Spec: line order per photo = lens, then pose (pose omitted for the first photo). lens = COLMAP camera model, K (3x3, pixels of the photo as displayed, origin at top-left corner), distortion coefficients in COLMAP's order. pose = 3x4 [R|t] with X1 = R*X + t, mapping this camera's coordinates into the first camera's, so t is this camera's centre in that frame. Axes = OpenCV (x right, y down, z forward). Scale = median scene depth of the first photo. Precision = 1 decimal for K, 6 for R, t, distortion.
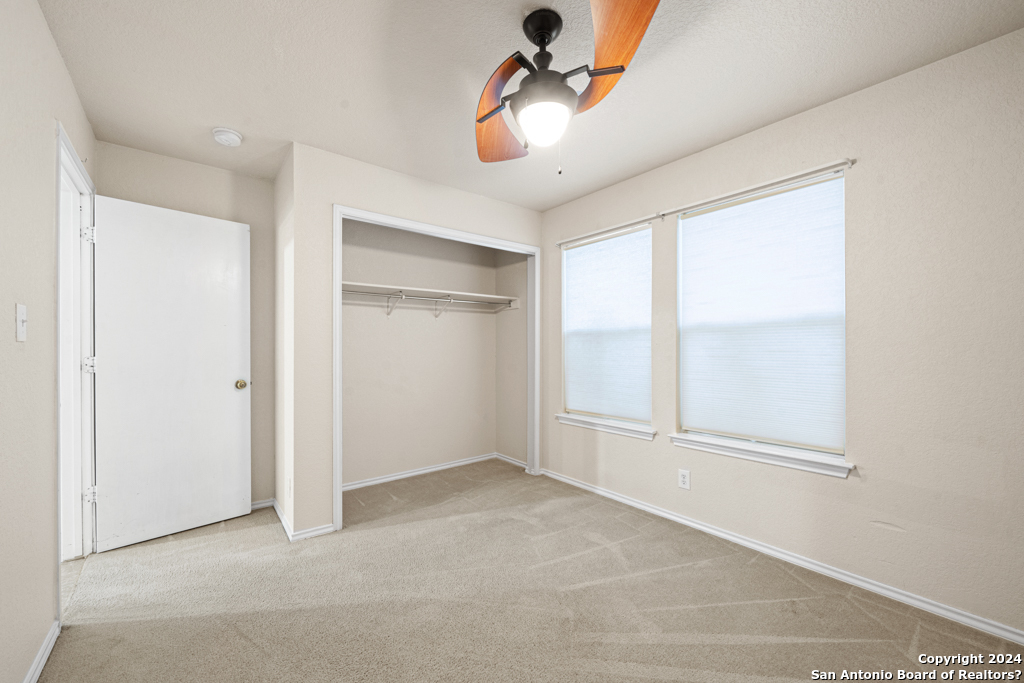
lens RADIAL K [[396.0, 0, 510.0], [0, 396.0, 344.9], [0, 0, 1]] dist [-0.002173, -0.000299]
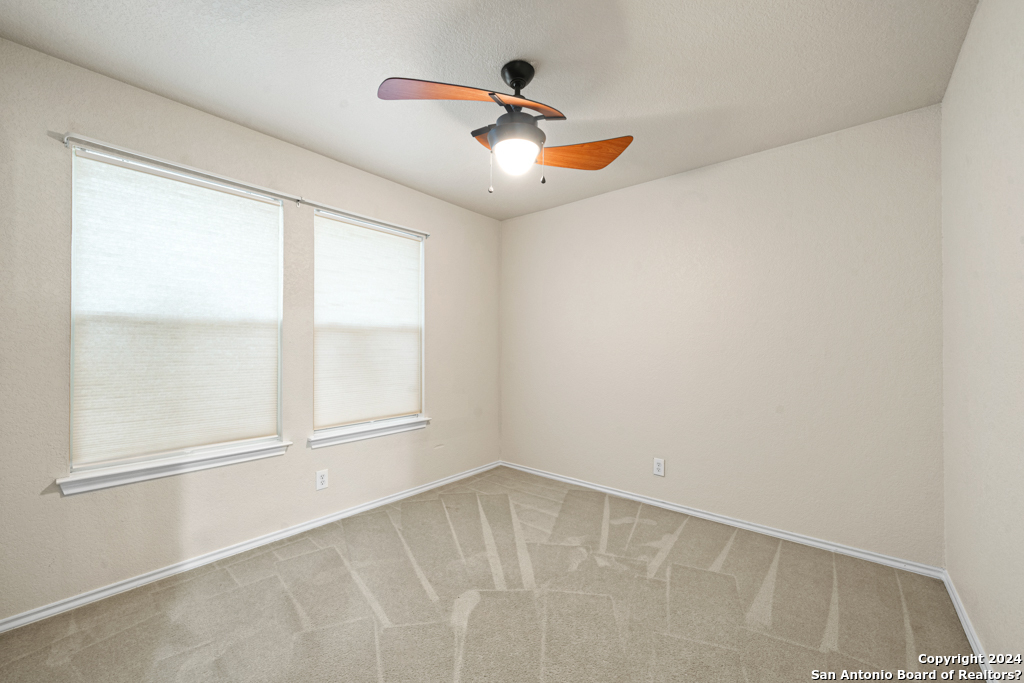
lens RADIAL K [[392.5, 0, 512.4], [0, 392.5, 338.4], [0, 0, 1]] dist [-0.000633, -0.000049]
pose [[-0.184538, 0.021227, 0.982596, -0.616065], [-0.018051, 0.999525, -0.024983, 0.002027], [-0.982660, -0.022347, -0.184067, 0.715195]]
